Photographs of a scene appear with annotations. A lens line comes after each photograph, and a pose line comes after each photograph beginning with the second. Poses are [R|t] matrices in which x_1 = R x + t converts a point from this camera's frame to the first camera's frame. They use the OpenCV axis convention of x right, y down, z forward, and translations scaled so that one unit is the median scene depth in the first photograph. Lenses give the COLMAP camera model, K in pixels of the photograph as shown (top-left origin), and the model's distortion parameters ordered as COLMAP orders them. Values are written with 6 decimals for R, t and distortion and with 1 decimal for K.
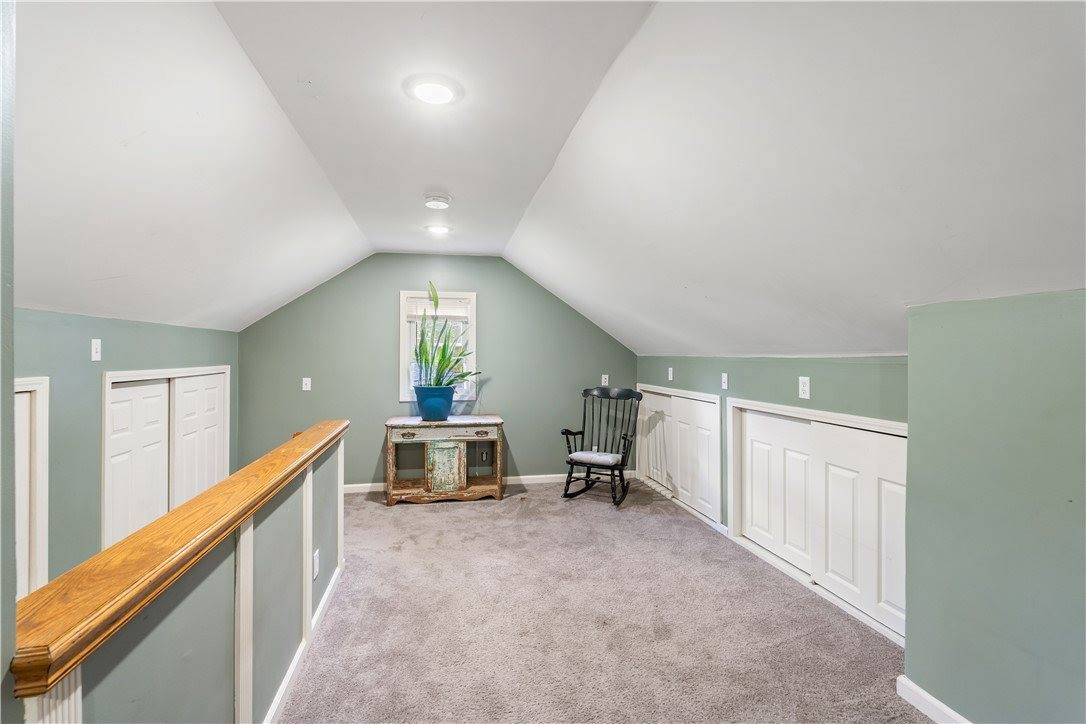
lens RADIAL K [[489.4, 0, 543.0], [0, 489.4, 362.0], [0, 0, 1]] dist [0.000106, -0.000232]
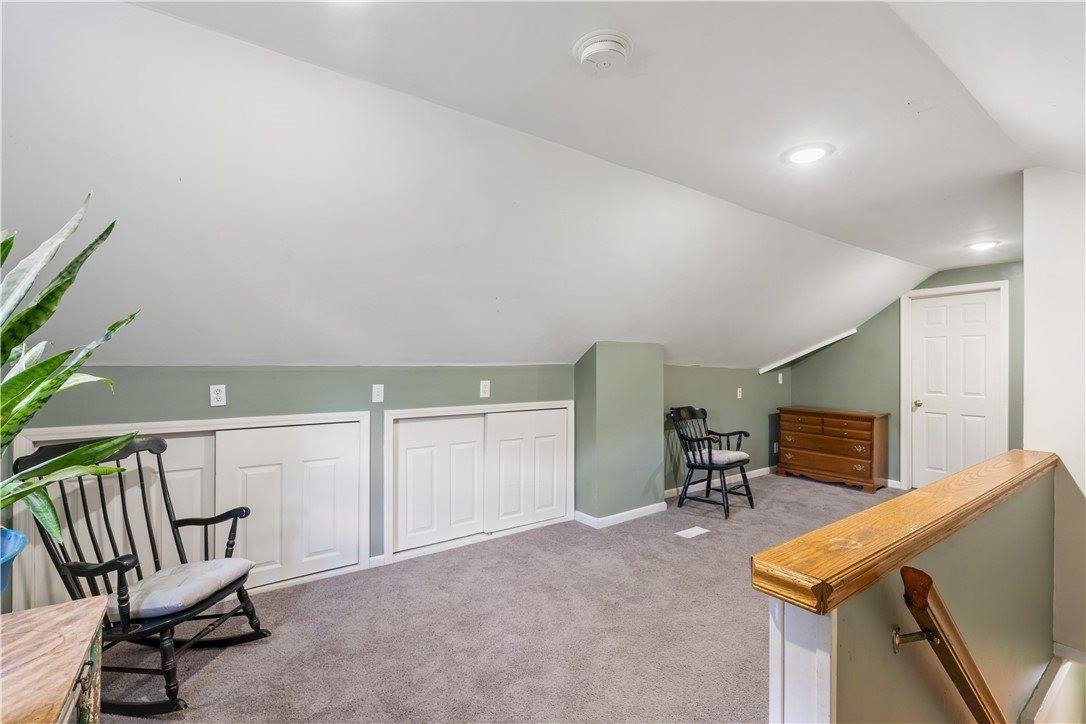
lens RADIAL K [[489.4, 0, 543.0], [0, 489.4, 362.0], [0, 0, 1]] dist [0.000106, -0.000232]
pose [[-0.407480, -0.008884, 0.913171, -0.459552], [0.005276, 0.999913, 0.012082, -0.021870], [-0.913199, 0.009741, -0.407398, 0.894703]]
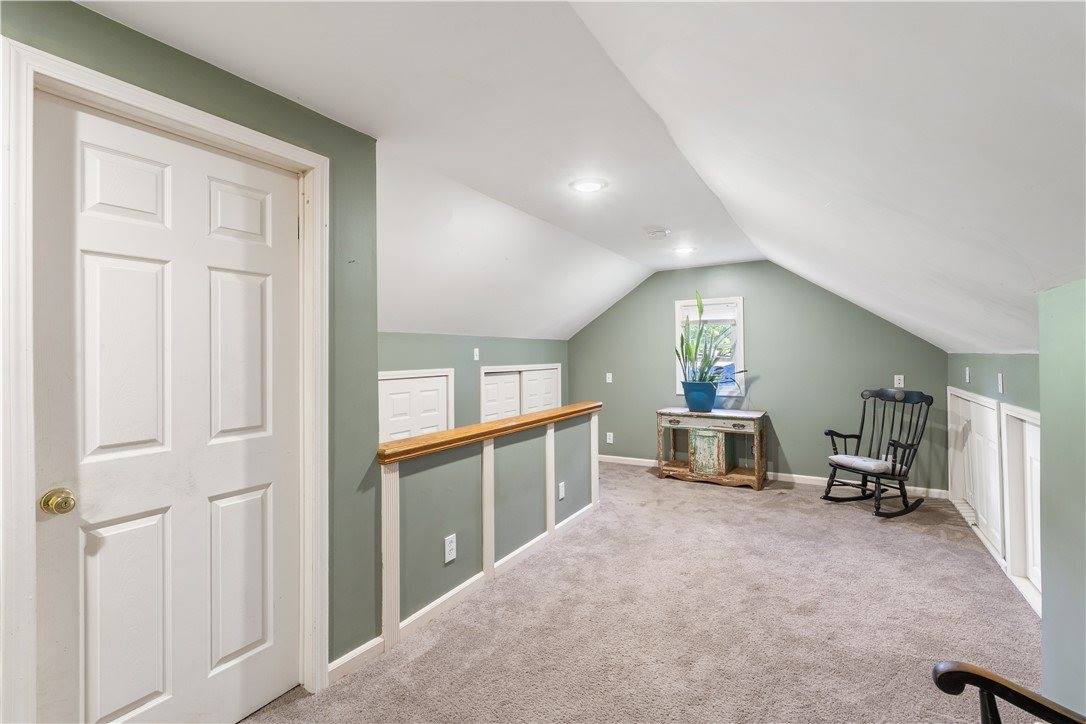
lens RADIAL K [[489.4, 0, 543.0], [0, 489.4, 362.0], [0, 0, 1]] dist [0.000106, -0.000232]
pose [[0.734436, -0.000588, -0.678678, 0.300129], [0.000526, 1.000000, -0.000298, 0.002817], [0.678678, -0.000138, 0.734436, -0.099673]]
